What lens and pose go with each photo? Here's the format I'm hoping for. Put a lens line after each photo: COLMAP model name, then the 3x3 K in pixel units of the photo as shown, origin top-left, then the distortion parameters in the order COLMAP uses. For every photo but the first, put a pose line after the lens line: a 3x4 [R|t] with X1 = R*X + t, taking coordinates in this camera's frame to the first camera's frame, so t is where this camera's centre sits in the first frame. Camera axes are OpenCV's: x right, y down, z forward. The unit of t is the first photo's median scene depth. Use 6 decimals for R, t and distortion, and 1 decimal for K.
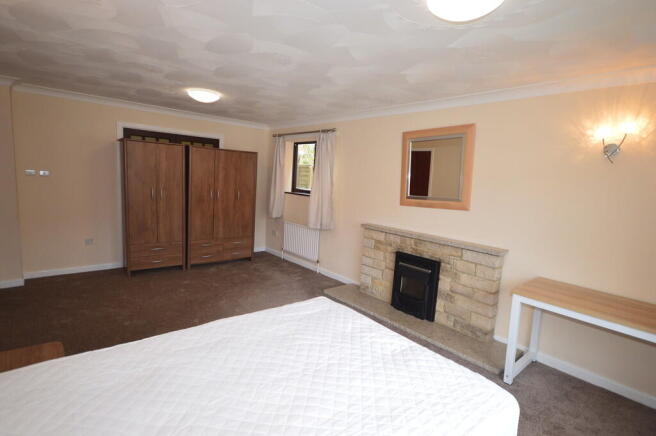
lens RADIAL K [[329.1, 0, 328.1], [0, 329.1, 217.4], [0, 0, 1]] dist [0.000087, 0.000072]
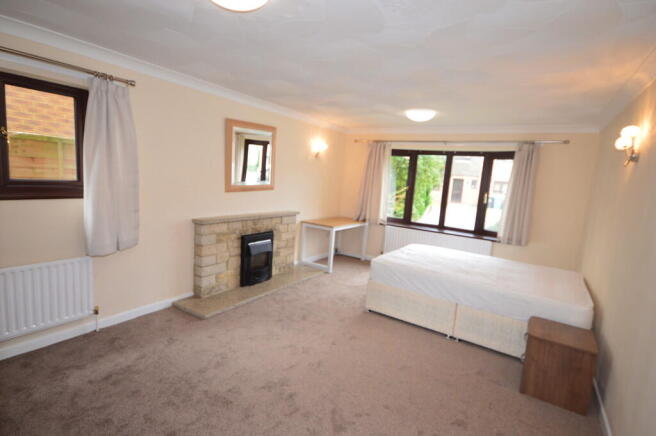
lens RADIAL K [[329.1, 0, 327.9], [0, 329.1, 217.3], [0, 0, 1]] dist [0.000087, 0.000072]
pose [[-0.282678, -0.194482, 0.939292, -0.832045], [0.032549, 0.976722, 0.212028, -0.167225], [-0.958663, 0.090508, -0.269767, 0.994162]]
